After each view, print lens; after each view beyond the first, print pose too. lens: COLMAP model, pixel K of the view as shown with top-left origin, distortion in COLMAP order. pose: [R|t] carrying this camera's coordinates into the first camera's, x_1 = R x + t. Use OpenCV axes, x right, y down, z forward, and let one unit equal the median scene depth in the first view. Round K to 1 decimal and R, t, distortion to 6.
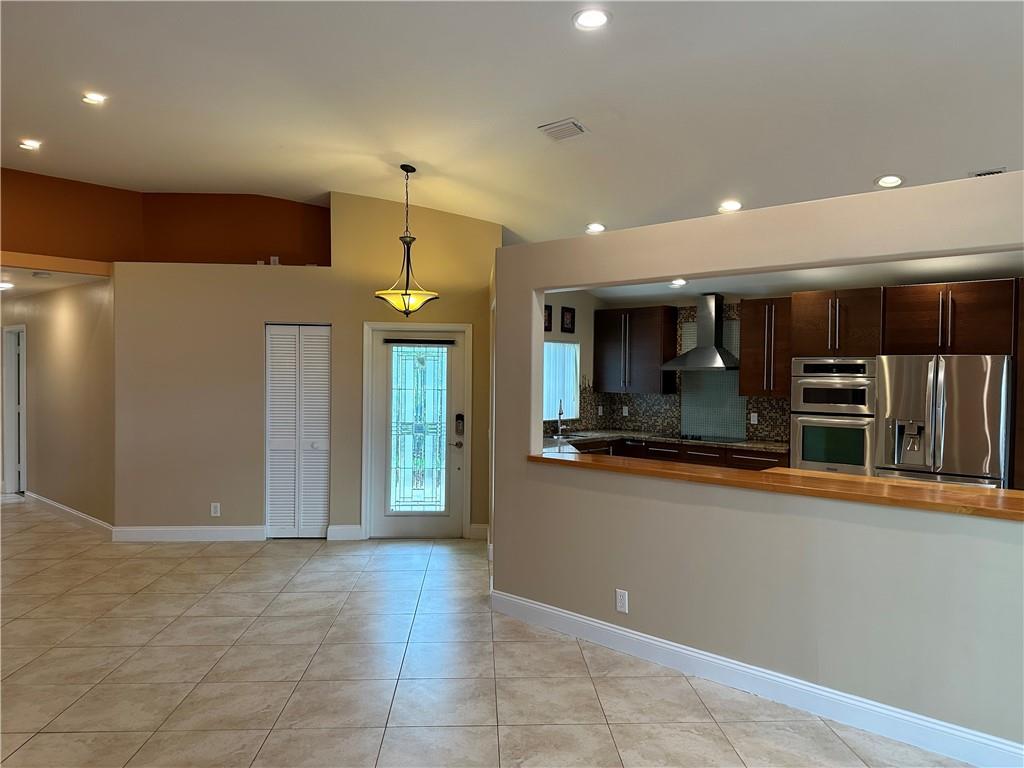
lens RADIAL K [[724.8, 0, 504.4], [0, 724.8, 380.3], [0, 0, 1]] dist [0.042716, -0.058134]
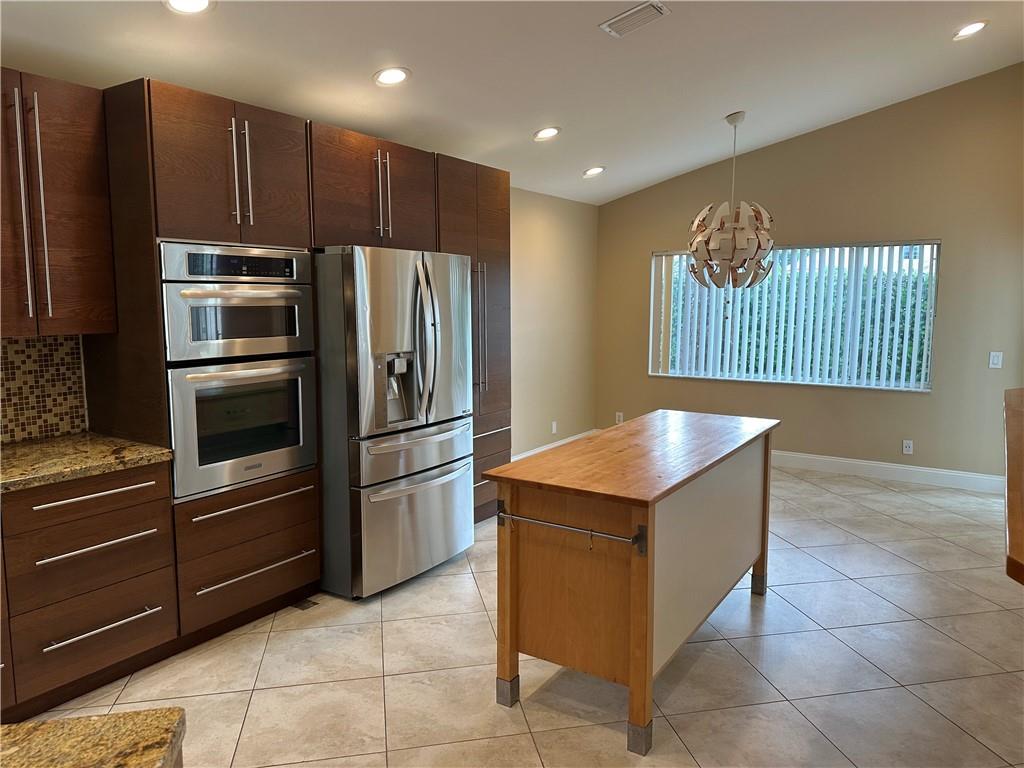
lens RADIAL K [[724.8, 0, 515.3], [0, 724.8, 391.4], [0, 0, 1]] dist [0.042716, -0.058134]
pose [[-0.169644, -0.138808, 0.975681, -0.063981], [0.009203, 0.989765, 0.142412, -0.000695], [-0.985462, 0.033139, -0.166630, 0.851712]]
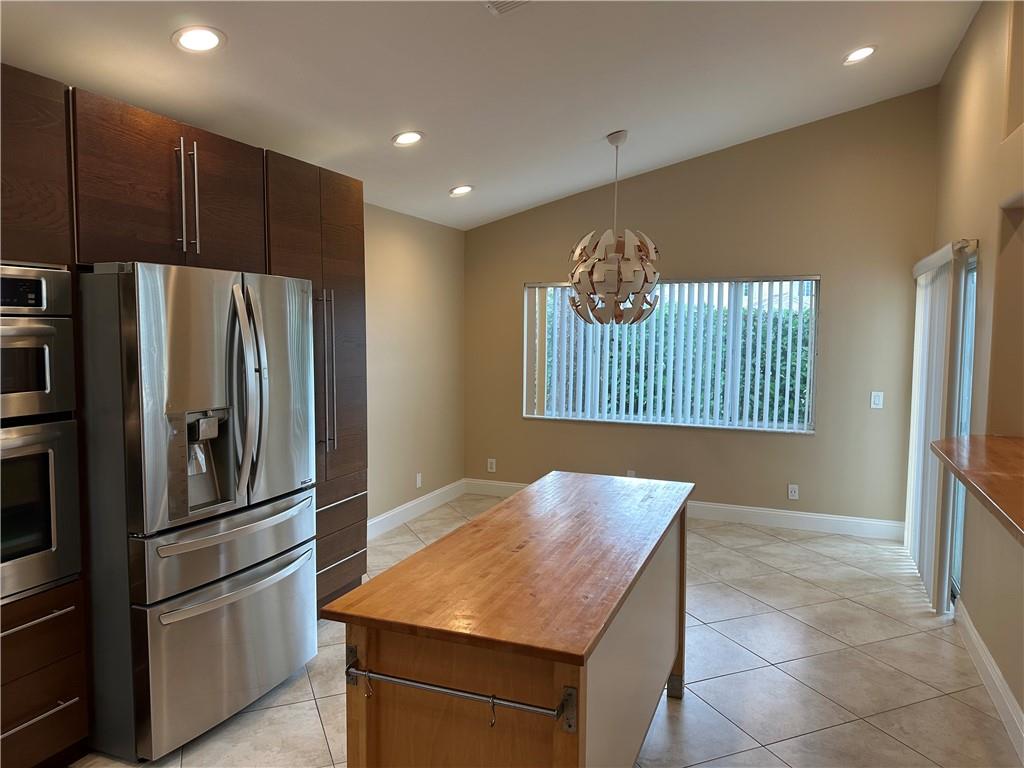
lens RADIAL K [[724.8, 0, 519.0], [0, 724.8, 385.4], [0, 0, 1]] dist [0.042716, -0.058134]
pose [[-0.361785, -0.087901, 0.928109, 0.052869], [-0.001614, 0.995603, 0.093664, -0.003684], [-0.932260, 0.032388, -0.360336, 0.831484]]
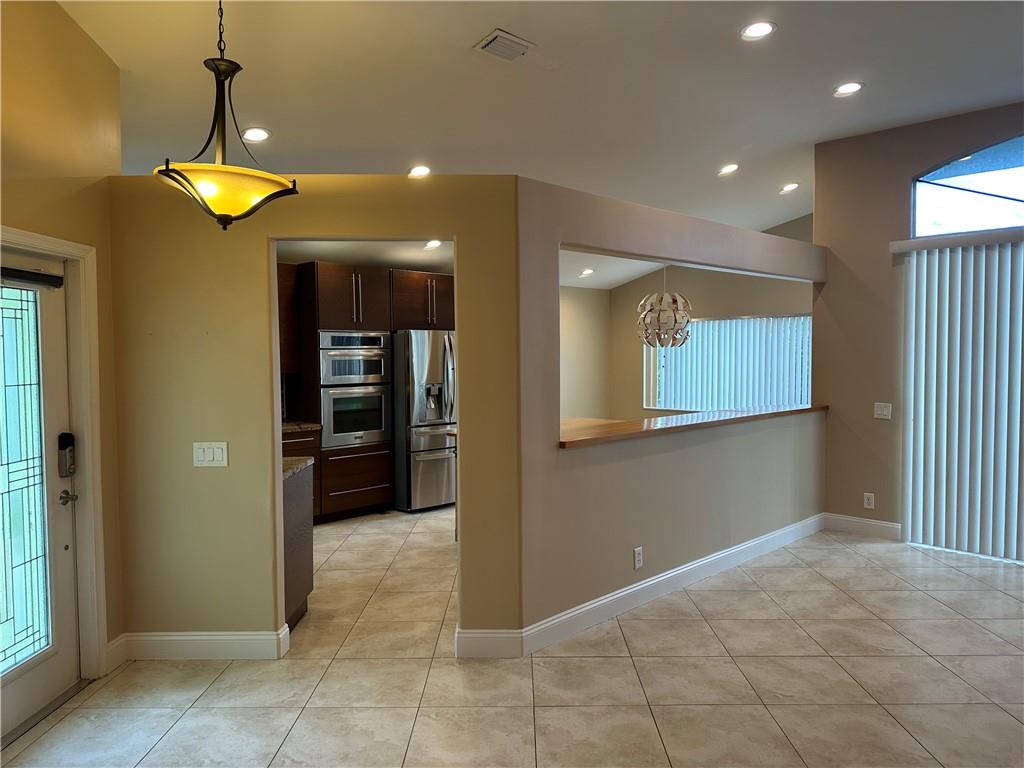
lens RADIAL K [[724.8, 0, 517.8], [0, 724.8, 386.3], [0, 0, 1]] dist [0.042716, -0.058134]
pose [[0.036085, -0.058808, 0.997617, -0.537863], [0.021325, 0.998085, 0.058064, -0.006412], [-0.999121, 0.019178, 0.037270, 0.691743]]
